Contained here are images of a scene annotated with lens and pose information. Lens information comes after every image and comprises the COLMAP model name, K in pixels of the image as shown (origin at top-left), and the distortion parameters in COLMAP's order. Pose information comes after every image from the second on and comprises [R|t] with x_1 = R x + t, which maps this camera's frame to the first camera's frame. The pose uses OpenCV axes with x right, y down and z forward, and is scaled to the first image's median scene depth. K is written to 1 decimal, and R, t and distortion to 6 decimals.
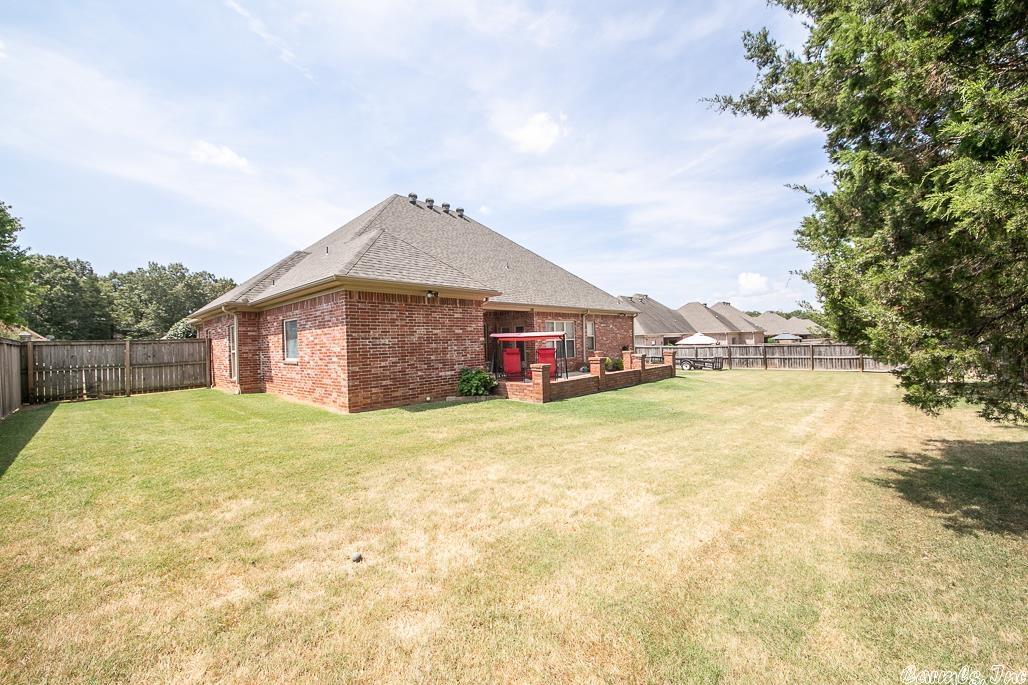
lens RADIAL K [[394.5, 0, 510.9], [0, 394.5, 339.7], [0, 0, 1]] dist [-0.000447, -0.000030]
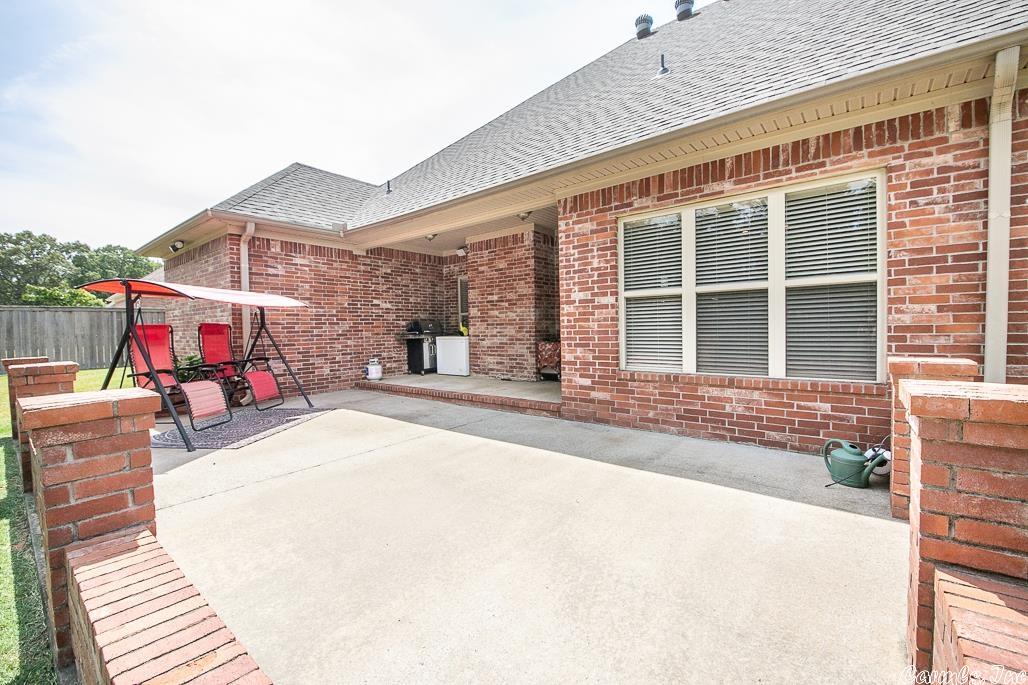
lens RADIAL K [[424.2, 0, 514.0], [0, 424.2, 342.5], [0, 0, 1]] dist [0.012337, -0.017074]
pose [[0.066090, 0.066630, -0.995587, 0.577052], [0.022553, 0.997413, 0.068250, 0.020176], [0.997559, -0.026964, 0.064416, 1.419503]]
